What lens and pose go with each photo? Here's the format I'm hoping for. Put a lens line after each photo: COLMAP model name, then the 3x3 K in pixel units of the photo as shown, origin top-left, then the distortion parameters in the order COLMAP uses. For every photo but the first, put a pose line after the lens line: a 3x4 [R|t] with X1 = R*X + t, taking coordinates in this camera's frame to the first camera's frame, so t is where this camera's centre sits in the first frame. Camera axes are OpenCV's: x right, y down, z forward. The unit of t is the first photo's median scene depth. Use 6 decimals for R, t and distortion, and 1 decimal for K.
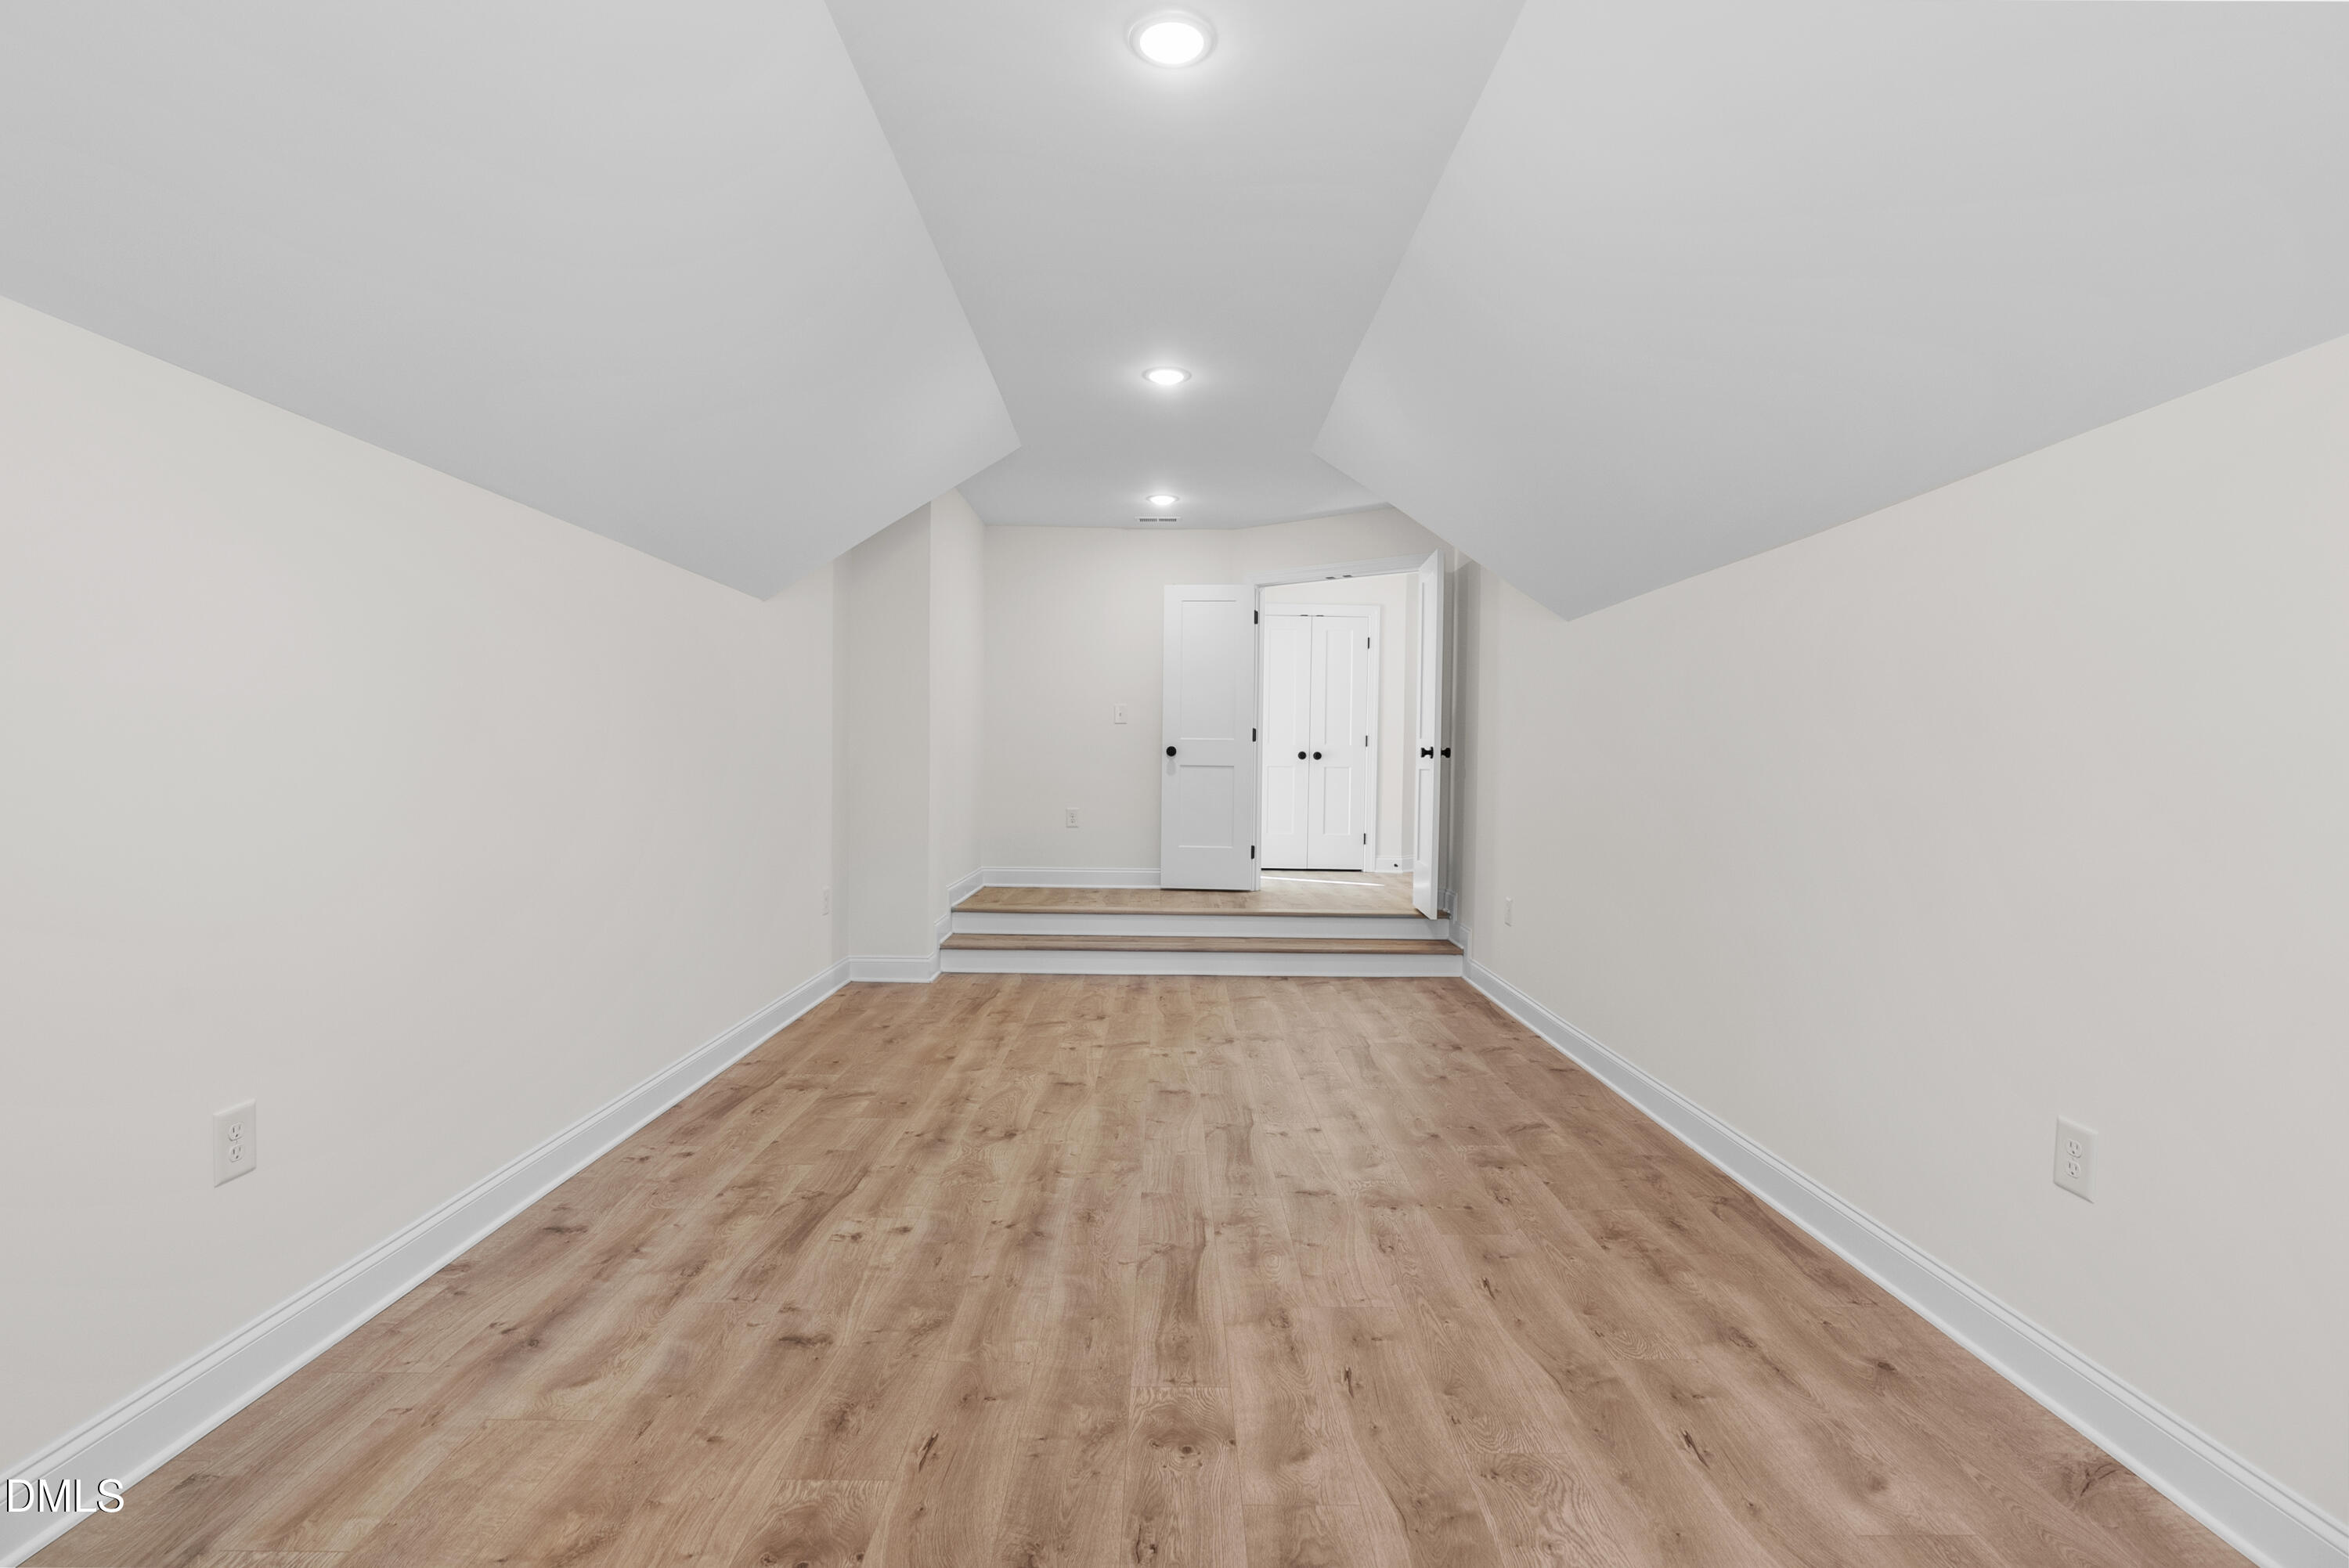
lens RADIAL K [[1070.7, 0, 1175.7], [0, 1070.7, 789.0], [0, 0, 1]] dist [-0.011276, 0.002972]
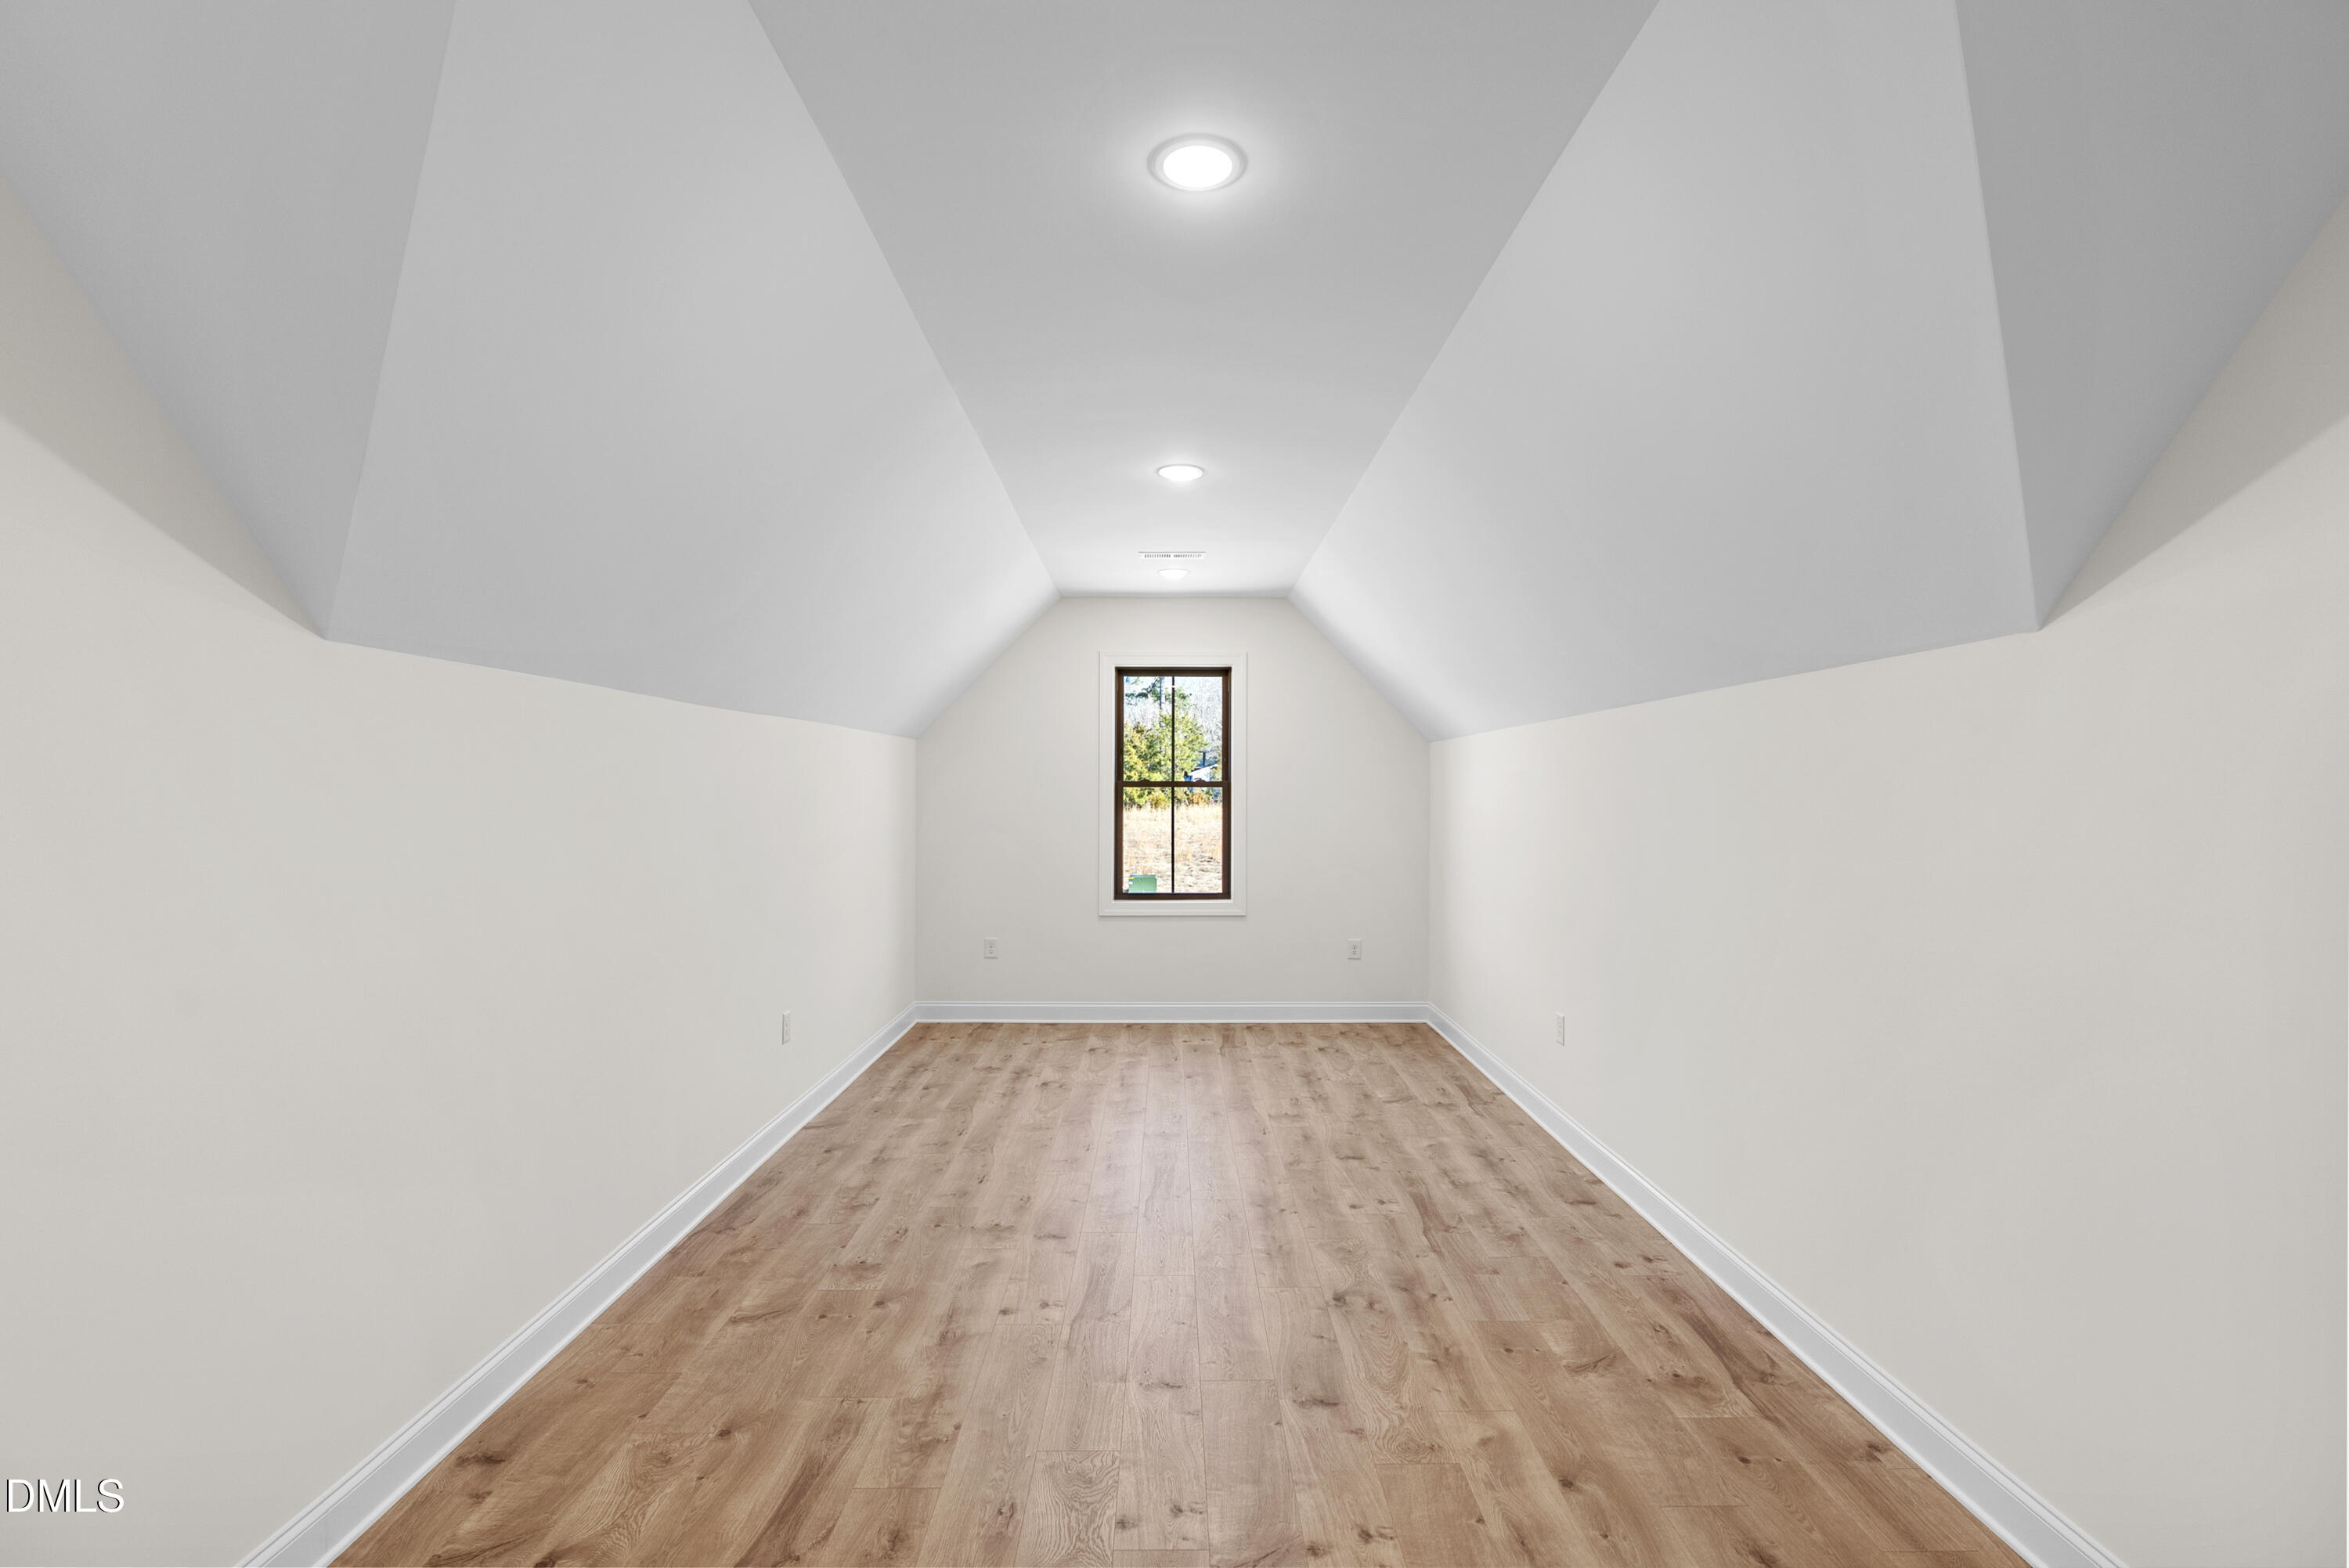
lens RADIAL K [[1070.7, 0, 1172.9], [0, 1070.7, 774.4], [0, 0, 1]] dist [-0.011276, 0.002972]
pose [[-0.999857, -0.016186, 0.004988, -0.006852], [-0.016131, 0.999811, 0.010897, -0.164487], [-0.005164, 0.010815, -0.999928, 2.197255]]
